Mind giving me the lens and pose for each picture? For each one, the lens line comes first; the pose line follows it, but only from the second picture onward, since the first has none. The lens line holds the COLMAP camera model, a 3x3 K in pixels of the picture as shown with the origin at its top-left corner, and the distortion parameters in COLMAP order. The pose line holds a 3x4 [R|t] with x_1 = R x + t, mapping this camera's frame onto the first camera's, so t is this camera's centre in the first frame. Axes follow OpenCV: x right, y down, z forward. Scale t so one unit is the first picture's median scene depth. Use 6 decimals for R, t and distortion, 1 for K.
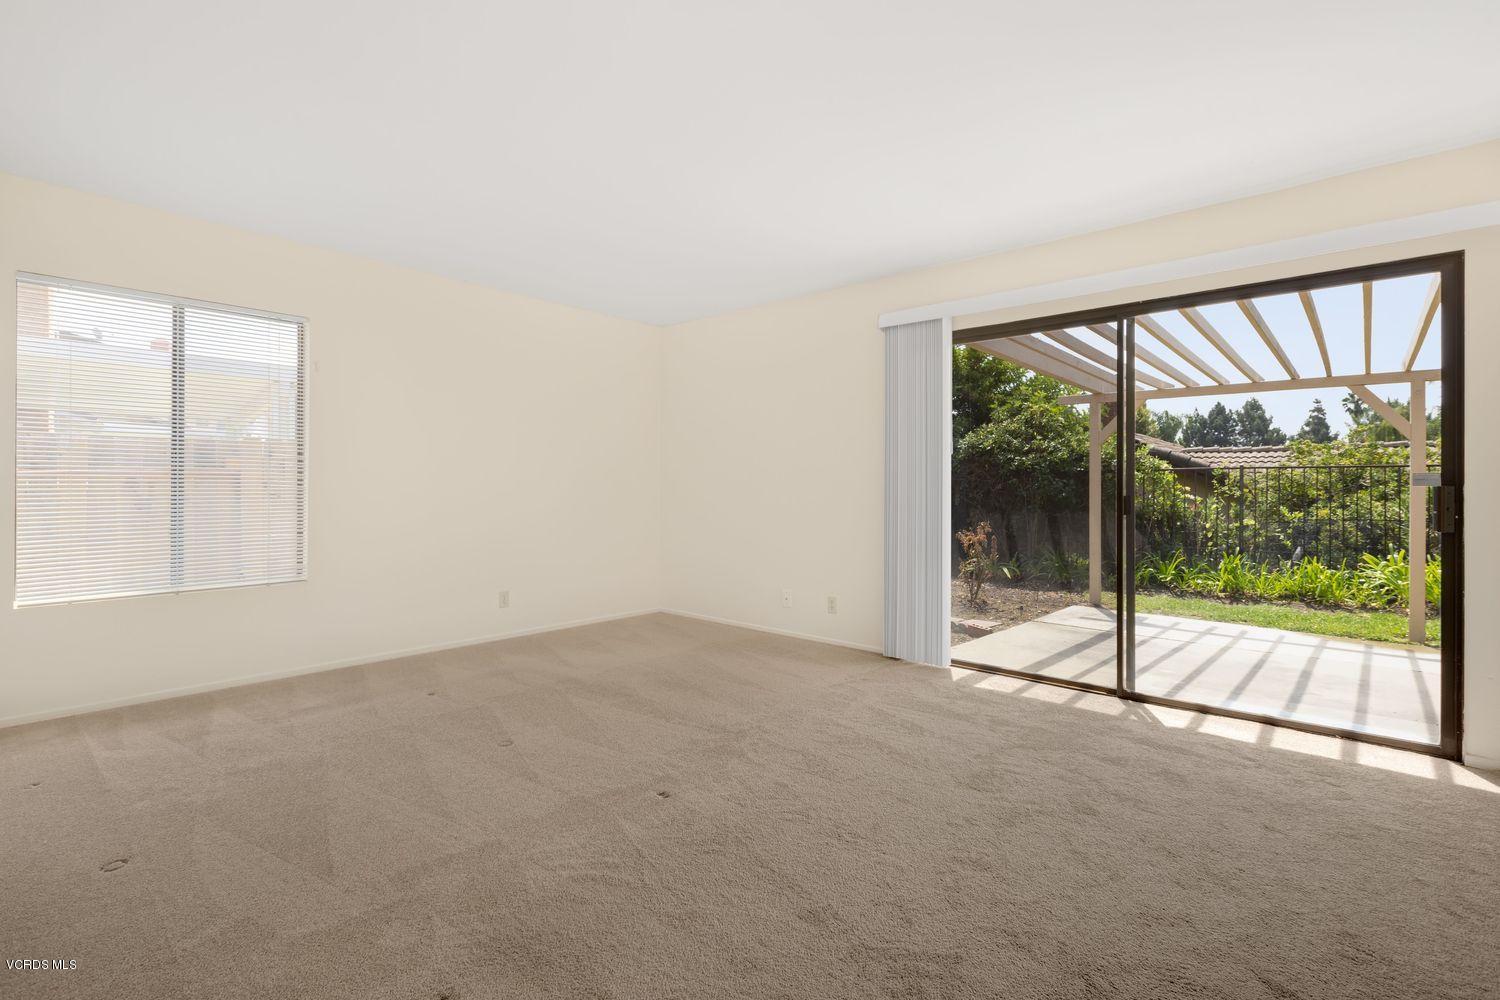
lens RADIAL K [[680.2, 0, 749.6], [0, 680.2, 493.1], [0, 0, 1]] dist [0.000254, -0.000617]
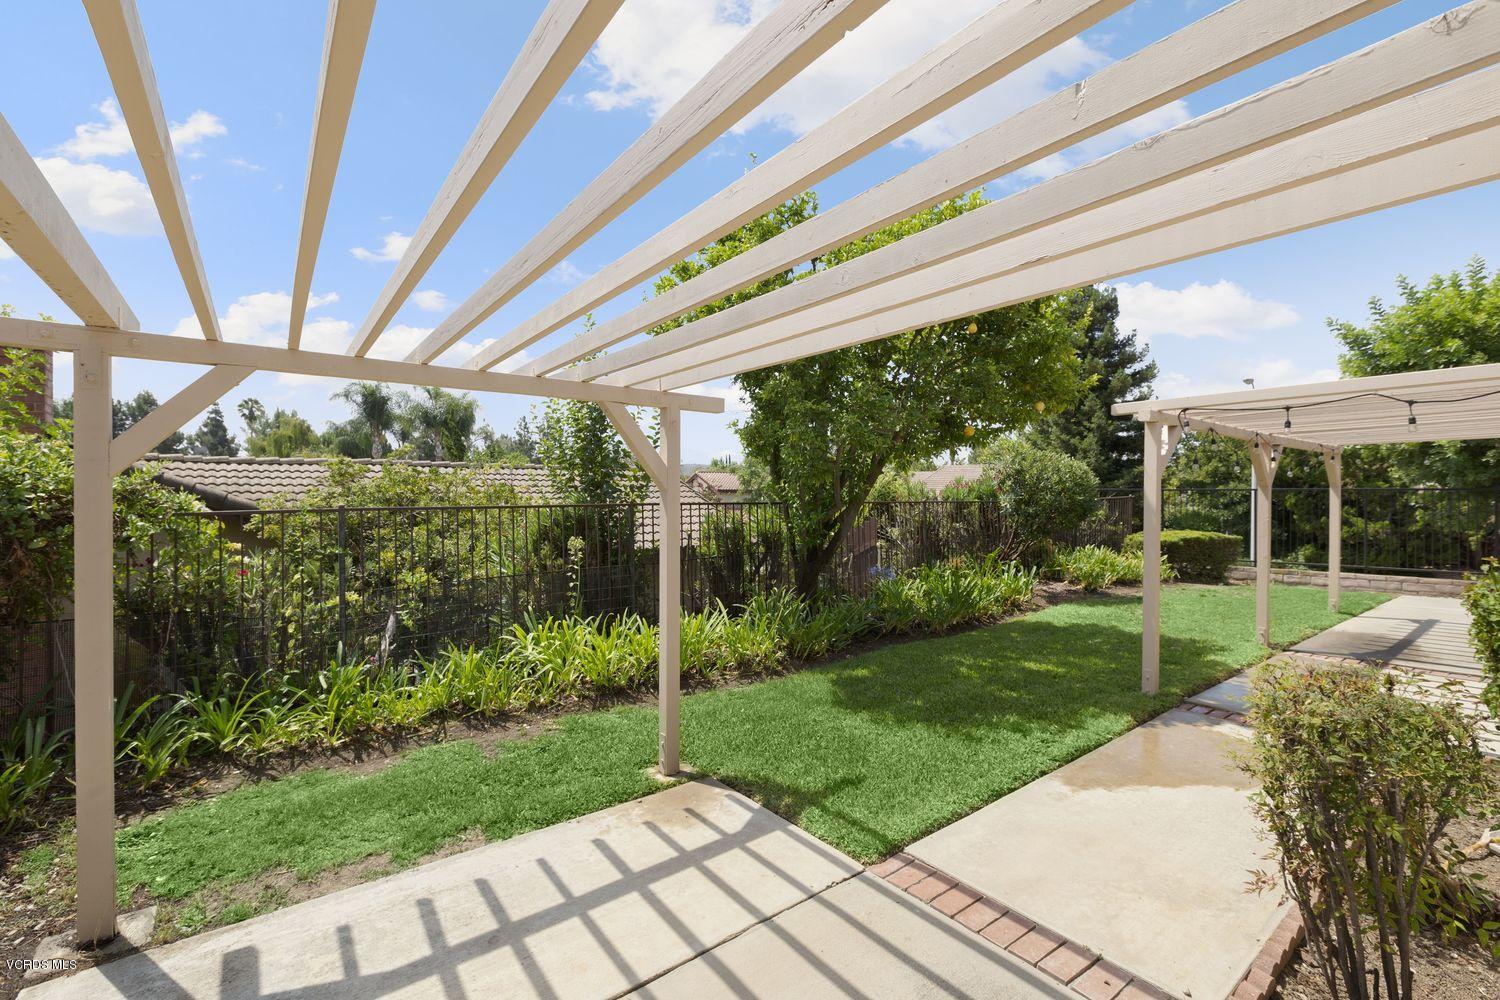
lens RADIAL K [[680.2, 0, 764.3], [0, 680.2, 500.2], [0, 0, 1]] dist [0.000254, -0.000617]
pose [[0.193437, -0.016121, 0.980980, 0.230700], [0.007275, 0.999861, 0.014997, -0.057761], [-0.981086, 0.004235, 0.193527, 0.579497]]
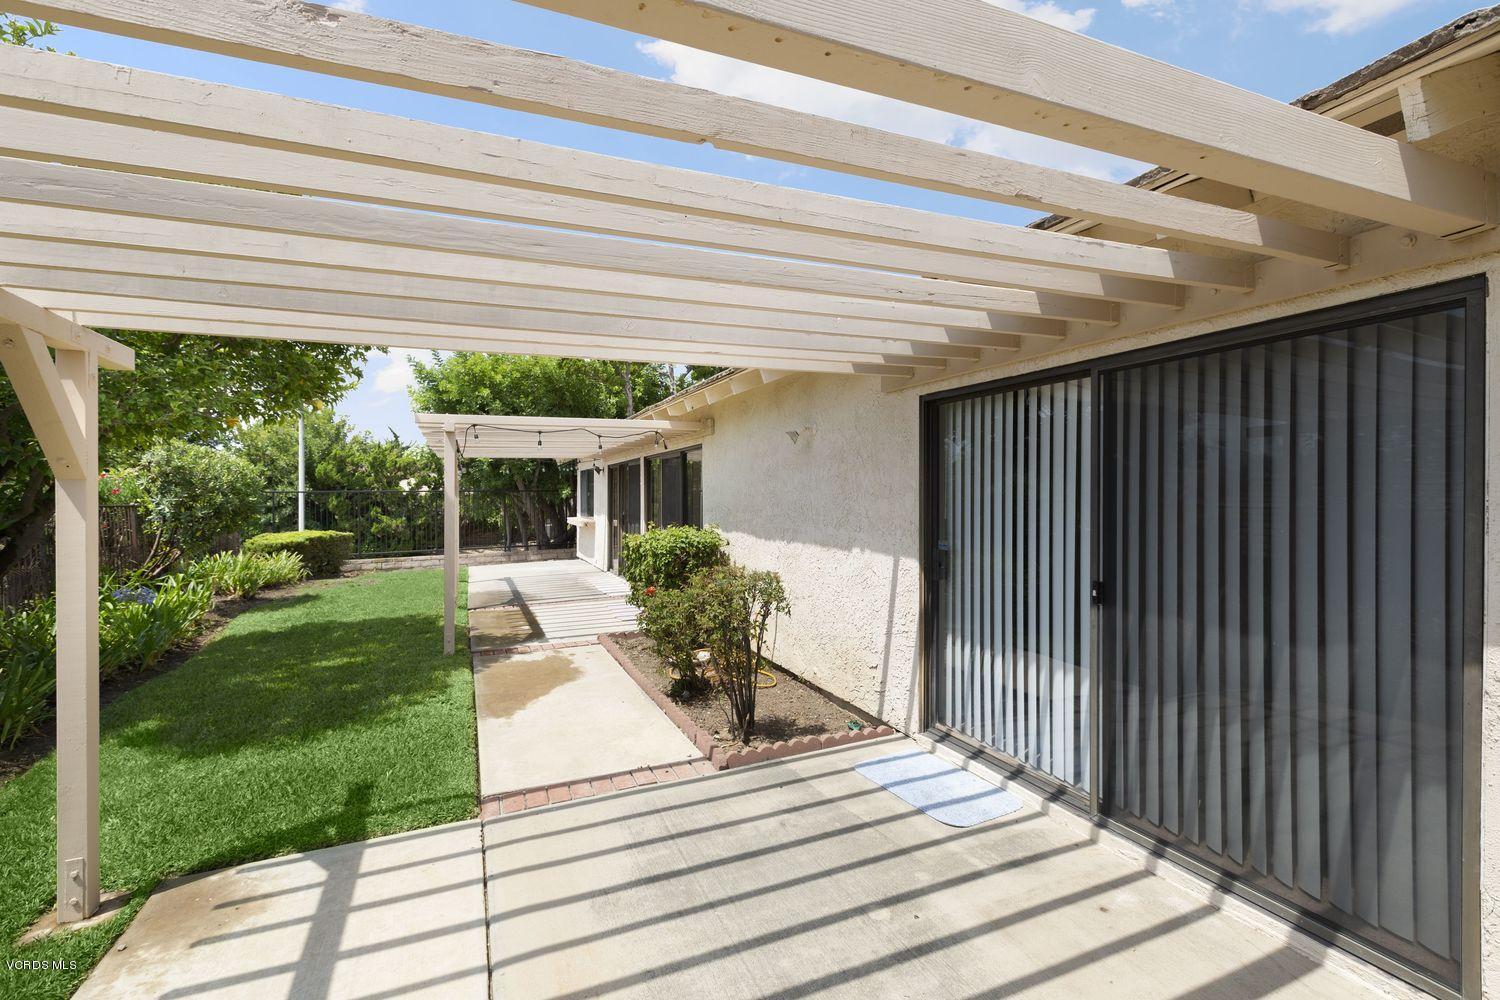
lens RADIAL K [[680.2, 0, 760.9], [0, 680.2, 496.3], [0, 0, 1]] dist [0.000254, -0.000617]
pose [[-0.913679, 0.003398, 0.406422, 0.291634], [0.009064, 0.999887, 0.012018, -0.049084], [-0.406335, 0.014665, -0.913606, 1.017751]]
